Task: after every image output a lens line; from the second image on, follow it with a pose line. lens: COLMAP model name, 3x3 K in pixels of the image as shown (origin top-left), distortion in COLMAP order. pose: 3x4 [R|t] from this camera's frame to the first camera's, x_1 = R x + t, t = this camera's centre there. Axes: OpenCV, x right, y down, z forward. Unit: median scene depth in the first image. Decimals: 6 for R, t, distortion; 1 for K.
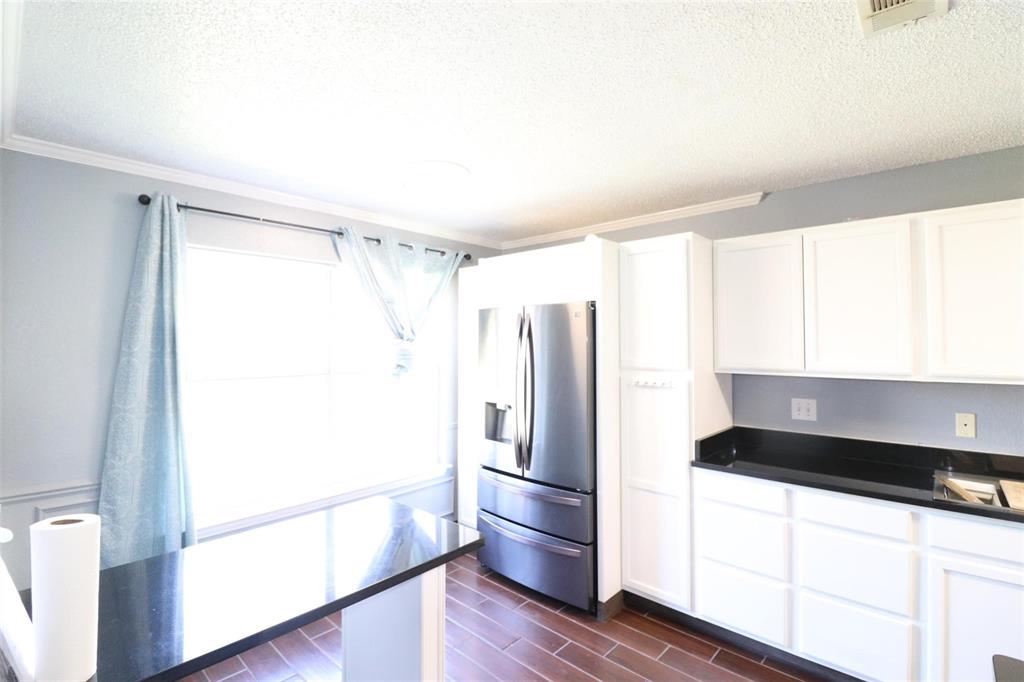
lens RADIAL K [[473.2, 0, 520.3], [0, 473.2, 343.4], [0, 0, 1]] dist [-0.016679, -0.002647]
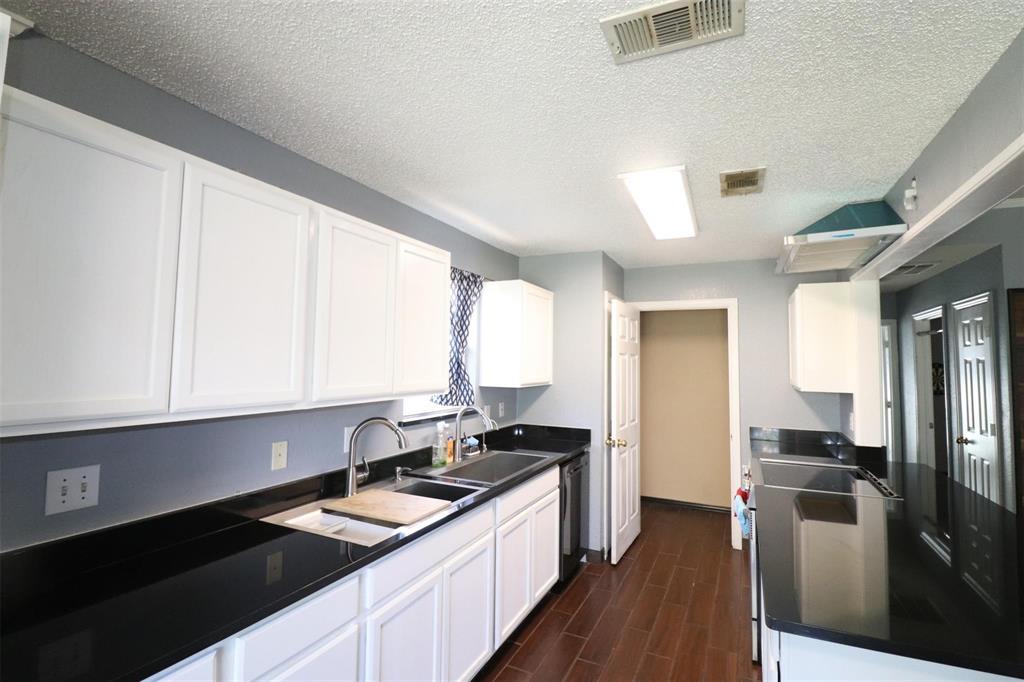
lens RADIAL K [[473.2, 0, 511.8], [0, 473.2, 336.1], [0, 0, 1]] dist [-0.016679, -0.002647]
pose [[-0.261596, 0.051491, 0.963803, -0.014868], [-0.009917, 0.998380, -0.056030, -0.001696], [-0.965127, -0.024215, -0.260662, 0.677025]]
